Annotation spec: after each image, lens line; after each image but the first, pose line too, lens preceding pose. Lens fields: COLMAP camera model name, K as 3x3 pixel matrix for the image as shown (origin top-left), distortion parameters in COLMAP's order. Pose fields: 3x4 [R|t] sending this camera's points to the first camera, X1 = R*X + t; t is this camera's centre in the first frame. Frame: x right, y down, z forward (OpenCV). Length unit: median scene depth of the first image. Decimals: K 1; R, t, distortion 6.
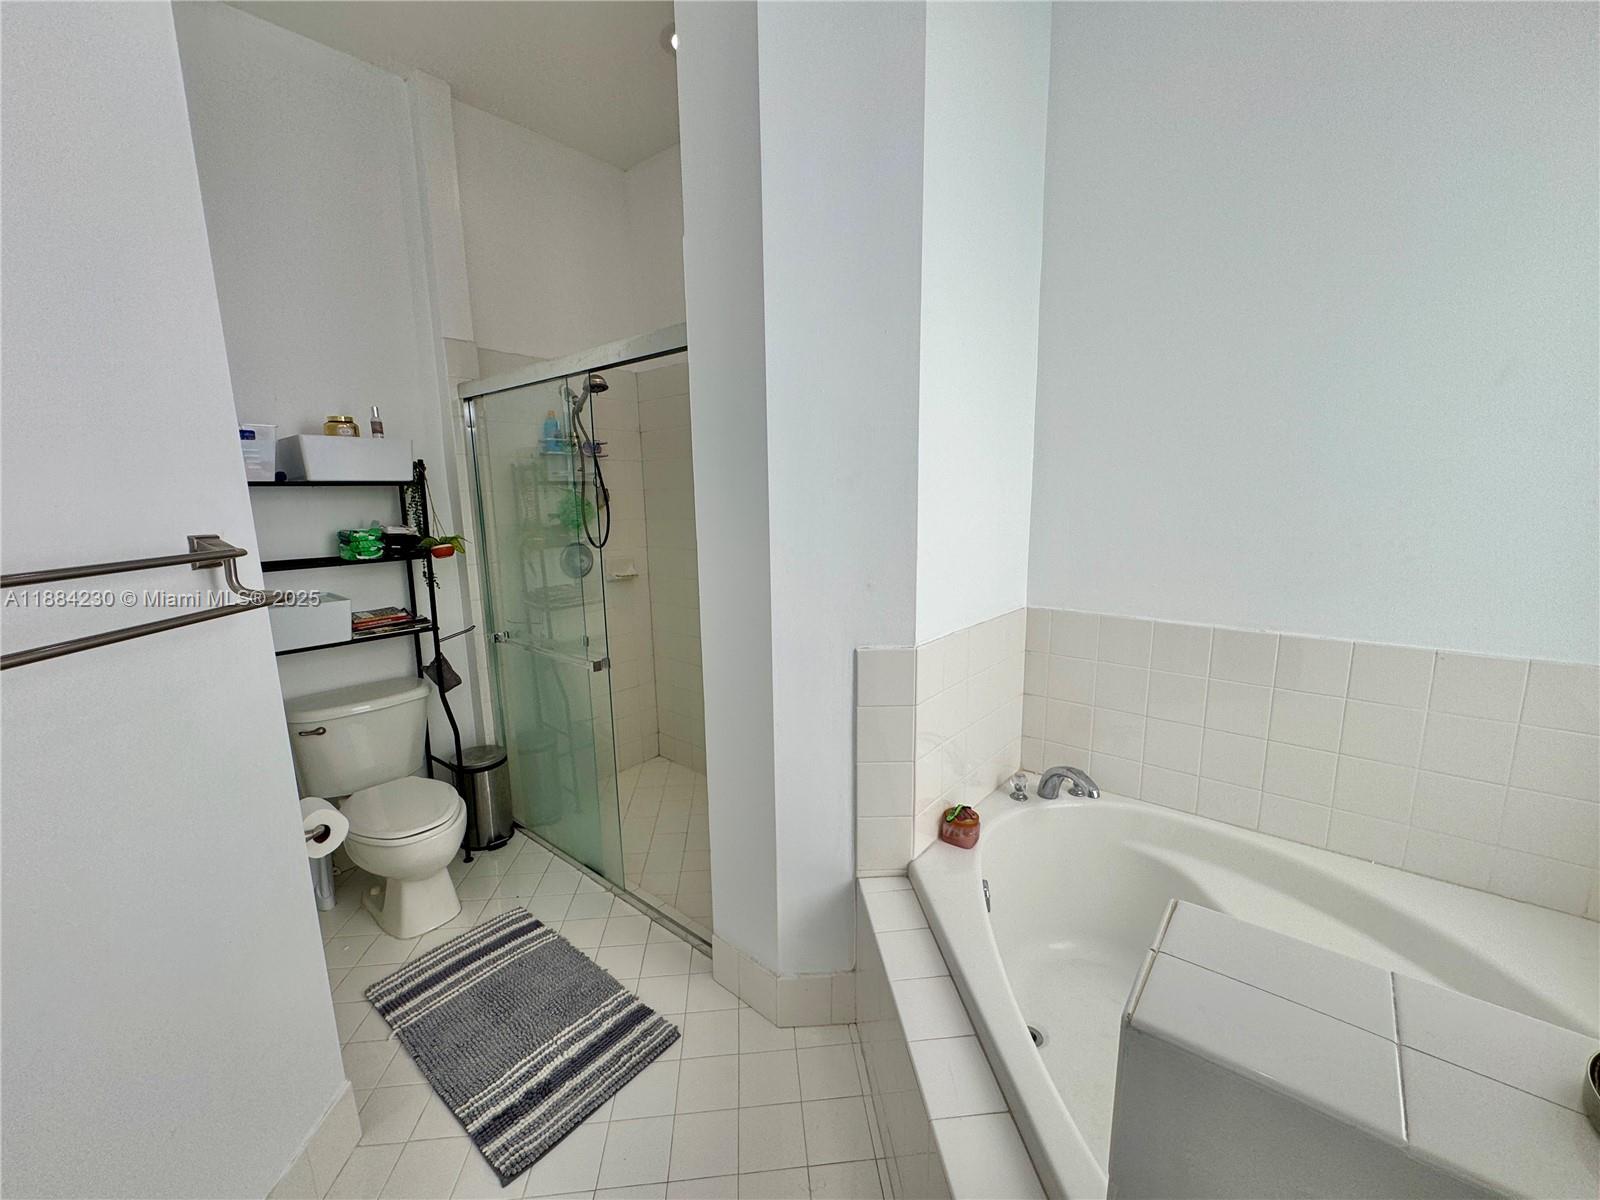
lens RADIAL K [[642.8, 0, 793.3], [0, 642.8, 596.8], [0, 0, 1]] dist [-0.001641, 0.000032]
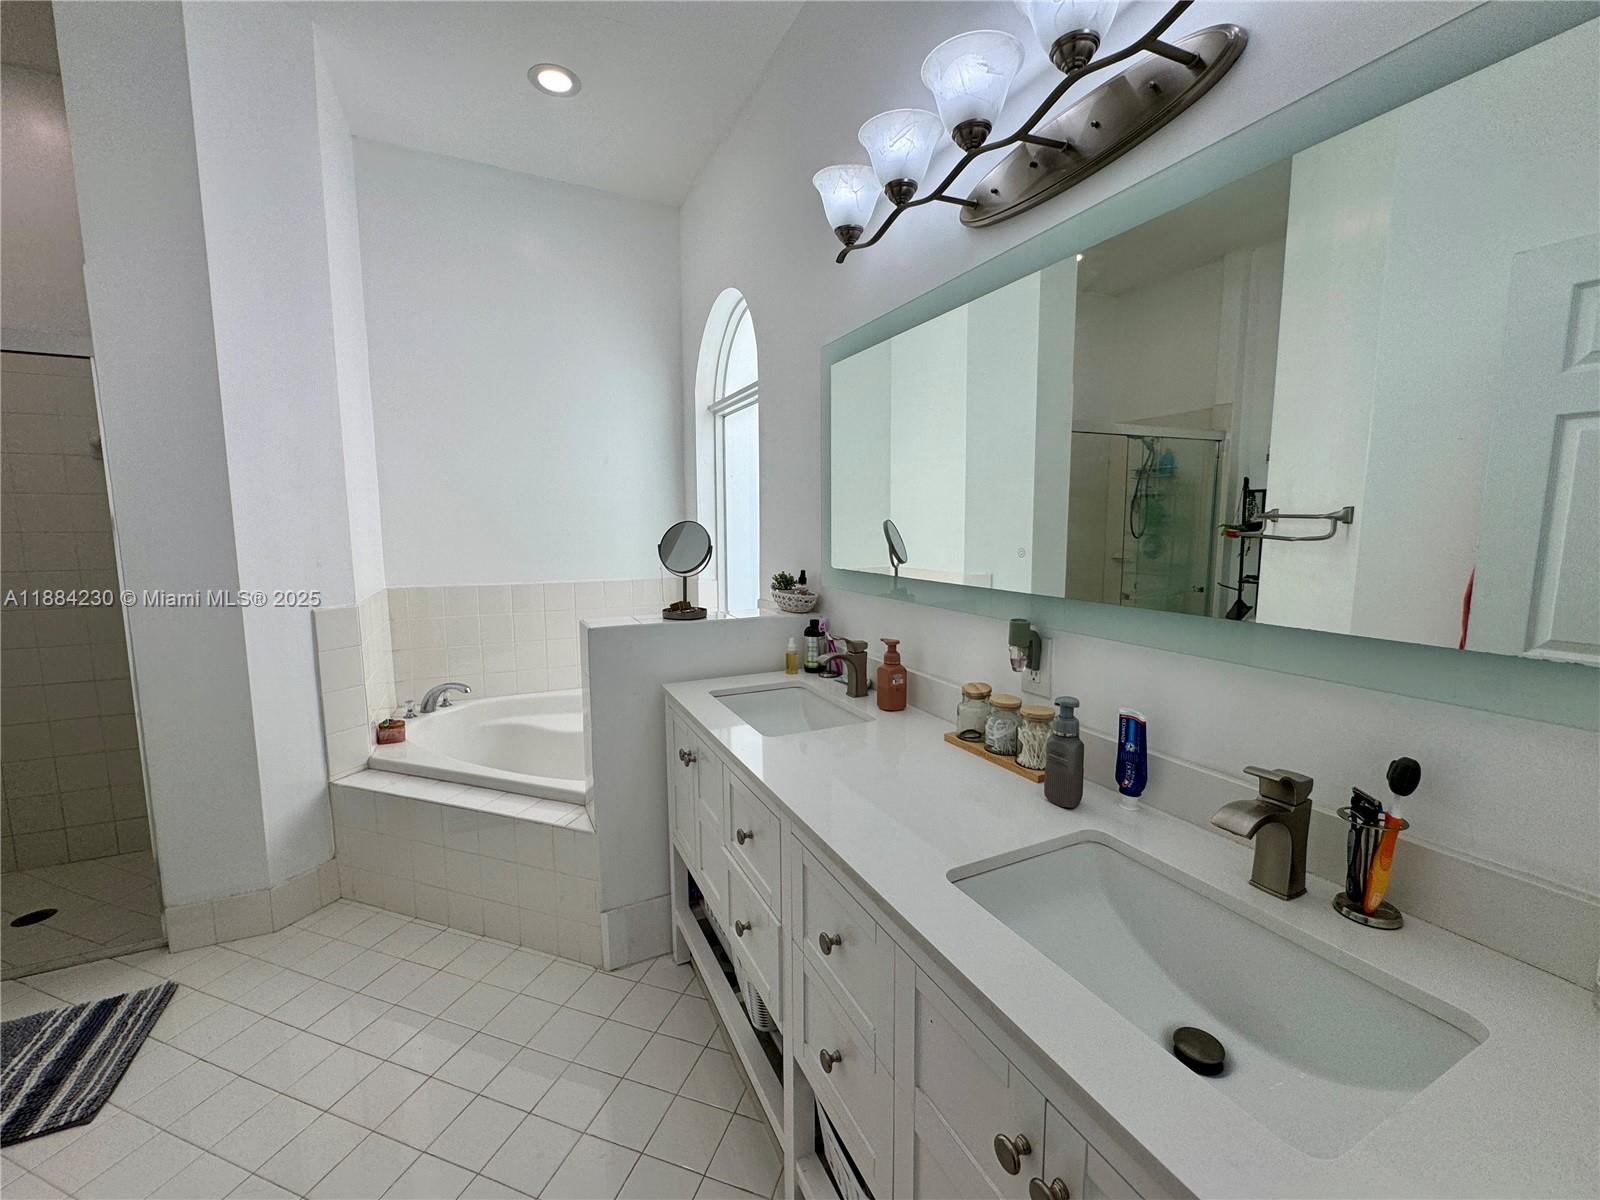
lens RADIAL K [[642.8, 0, 796.9], [0, 642.8, 602.1], [0, 0, 1]] dist [-0.001641, 0.000032]
pose [[0.405554, -0.089744, 0.909655, -0.670430], [0.152603, 0.987850, 0.029423, 0.168285], [-0.901243, 0.126883, 0.414322, -0.469371]]
